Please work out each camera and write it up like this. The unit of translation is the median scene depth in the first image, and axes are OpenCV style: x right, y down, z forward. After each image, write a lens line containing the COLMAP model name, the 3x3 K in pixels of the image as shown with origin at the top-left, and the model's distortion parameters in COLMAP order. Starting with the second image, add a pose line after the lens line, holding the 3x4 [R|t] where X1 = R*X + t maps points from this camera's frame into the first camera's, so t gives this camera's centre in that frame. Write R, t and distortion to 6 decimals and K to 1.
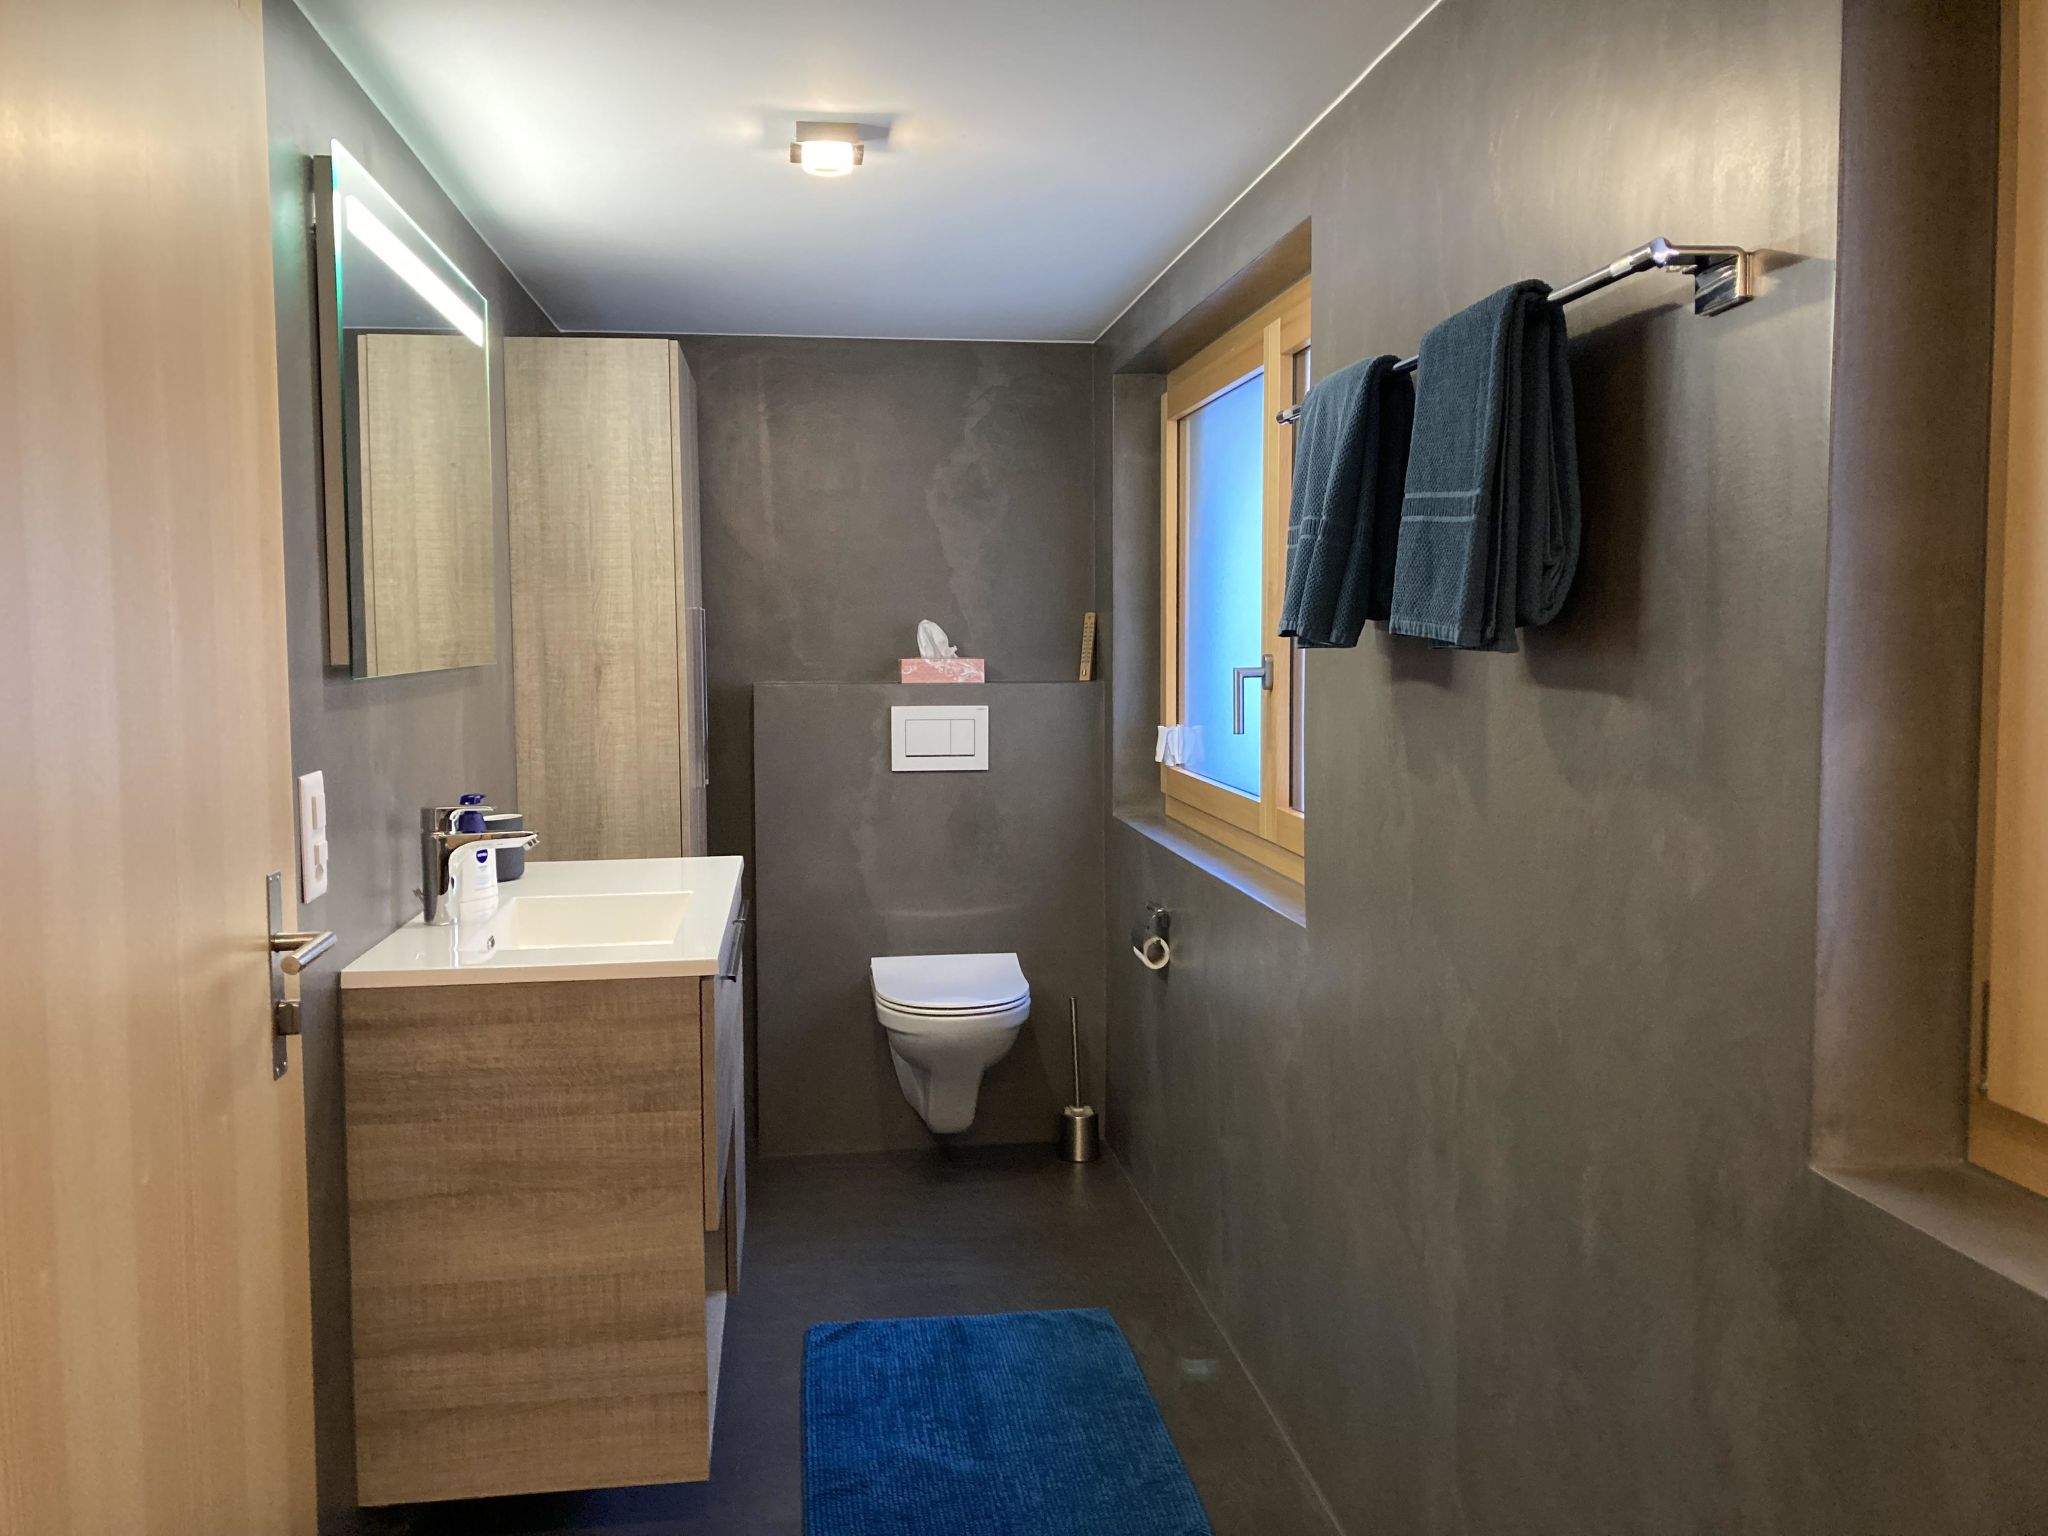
lens RADIAL K [[1686.8, 0, 1027.1], [0, 1686.8, 768.5], [0, 0, 1]] dist [0.048679, -0.050814]
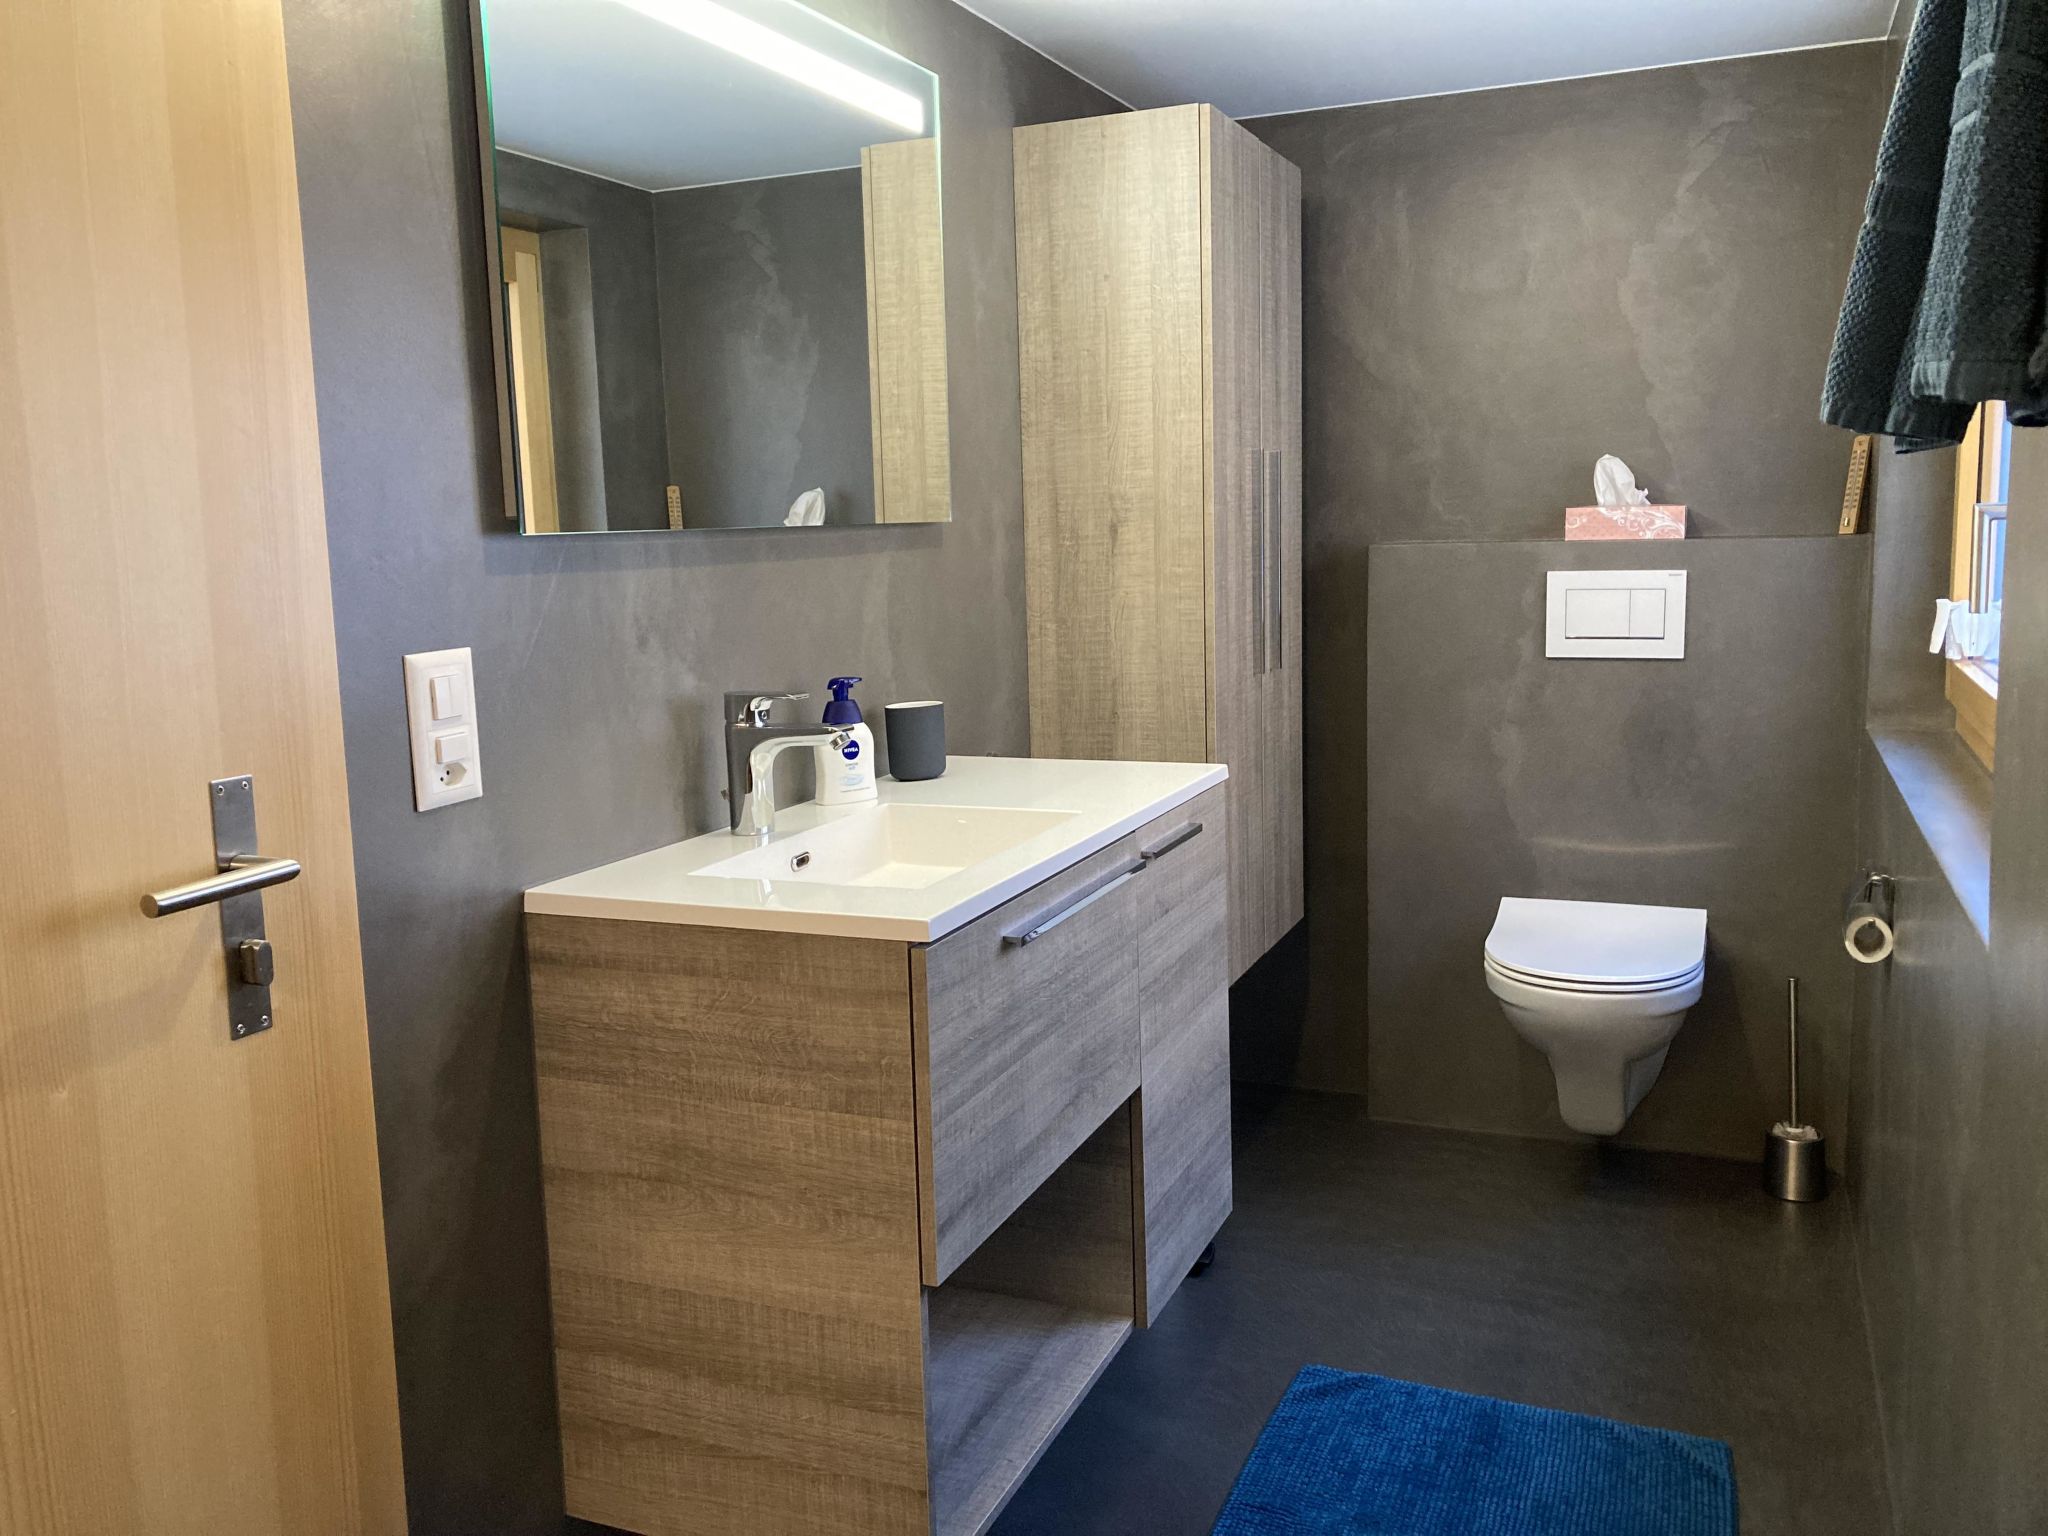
lens RADIAL K [[1686.8, 0, 1009.9], [0, 1686.8, 766.8], [0, 0, 1]] dist [0.048679, -0.050814]
pose [[0.856154, 0.056321, -0.513642, 0.135572], [-0.018072, 0.996698, 0.079165, -0.006602], [0.516405, -0.058495, 0.854345, 0.263104]]
